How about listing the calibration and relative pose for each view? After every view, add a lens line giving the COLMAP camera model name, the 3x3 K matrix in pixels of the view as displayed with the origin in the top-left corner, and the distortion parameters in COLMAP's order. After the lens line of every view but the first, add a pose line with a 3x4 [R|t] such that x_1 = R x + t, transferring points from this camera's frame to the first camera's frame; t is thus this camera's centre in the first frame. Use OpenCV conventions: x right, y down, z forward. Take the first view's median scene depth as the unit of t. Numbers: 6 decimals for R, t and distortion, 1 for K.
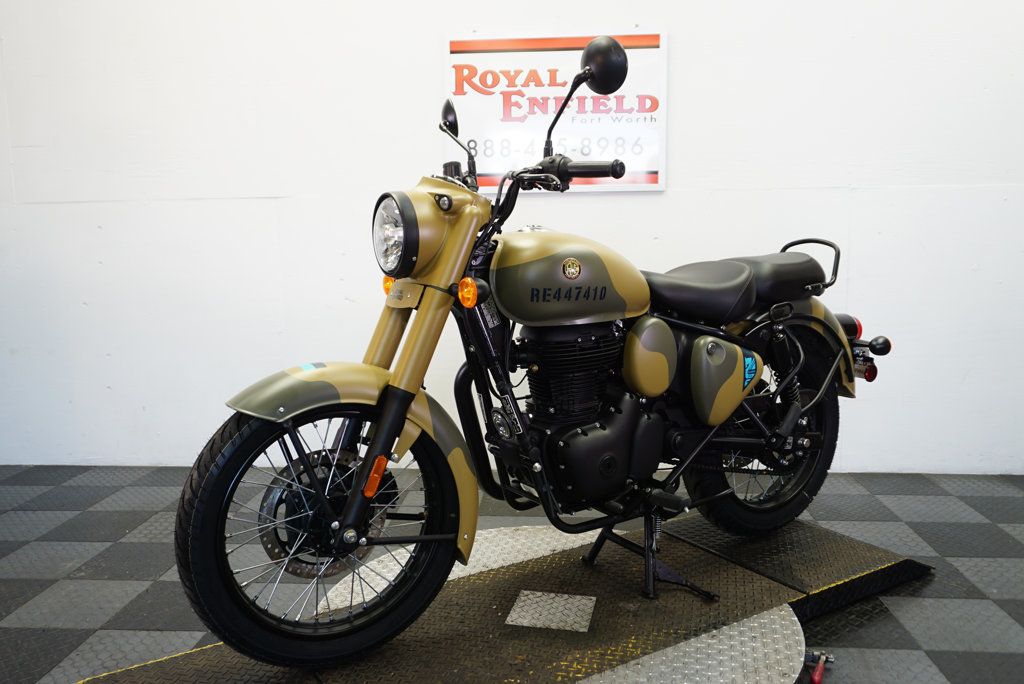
lens RADIAL K [[824.8, 0, 508.7], [0, 824.8, 348.2], [0, 0, 1]] dist [-0.001811, 0.015121]
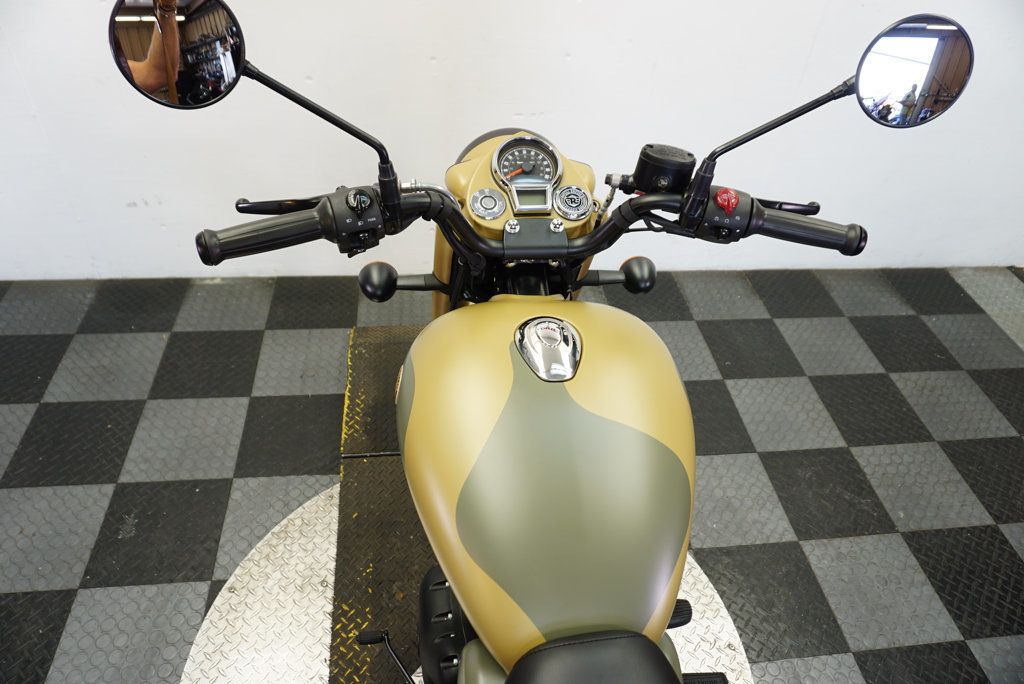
lens RADIAL K [[688.3, 0, 511.1], [0, 688.3, 344.2], [0, 0, 1]] dist [-0.028147, 0.007047]
pose [[0.977487, -0.069397, 0.199256, -0.015685], [-0.056631, 0.823422, 0.564596, -0.232835], [-0.203253, -0.563169, 0.800955, 0.413056]]
